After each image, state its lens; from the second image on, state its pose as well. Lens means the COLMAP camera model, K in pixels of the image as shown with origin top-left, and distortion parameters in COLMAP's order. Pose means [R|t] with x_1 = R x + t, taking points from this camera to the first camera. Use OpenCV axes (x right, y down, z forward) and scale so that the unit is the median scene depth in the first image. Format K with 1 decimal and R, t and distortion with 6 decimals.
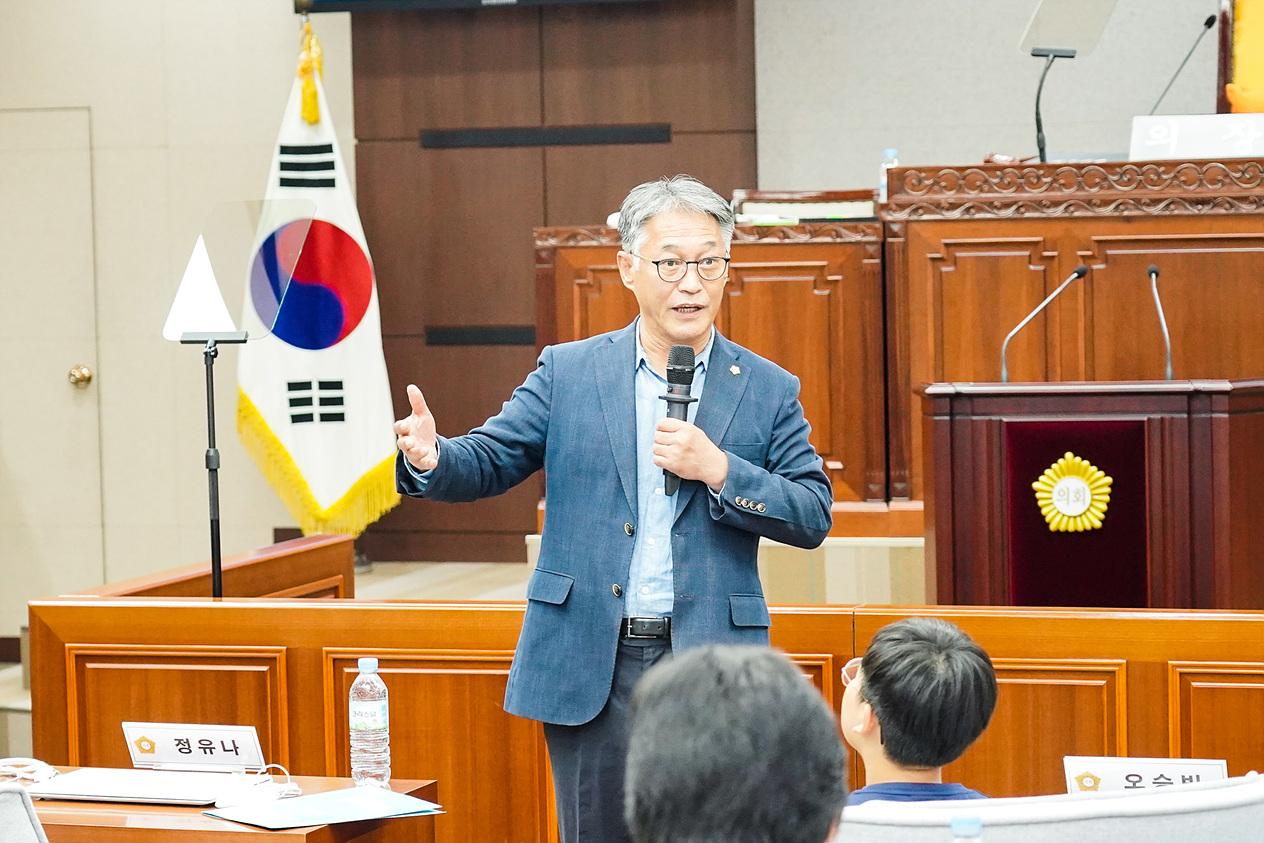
lens RADIAL K [[4241.6, 0, 628.7], [0, 4241.6, 415.2], [0, 0, 1]] dist [0.332687, 0.000000]
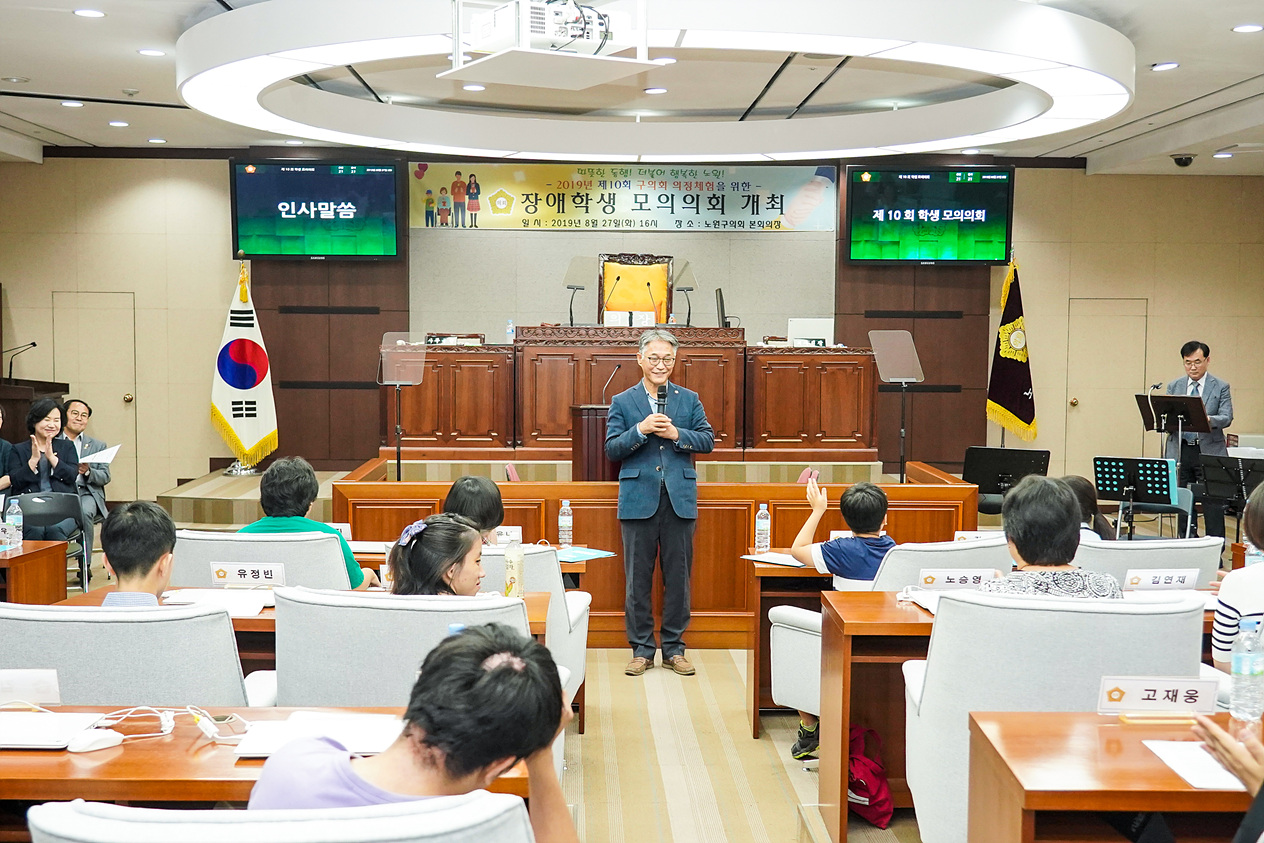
lens RADIAL K [[1558.5, 0, 629.3], [0, 1558.5, 426.9], [0, 0, 1]] dist [0.031848, 0.000000]
pose [[0.937045, 0.008830, 0.349096, -0.186803], [-0.010013, 0.999949, 0.001584, 0.003855], [-0.349064, -0.004980, 0.937086, 0.023528]]
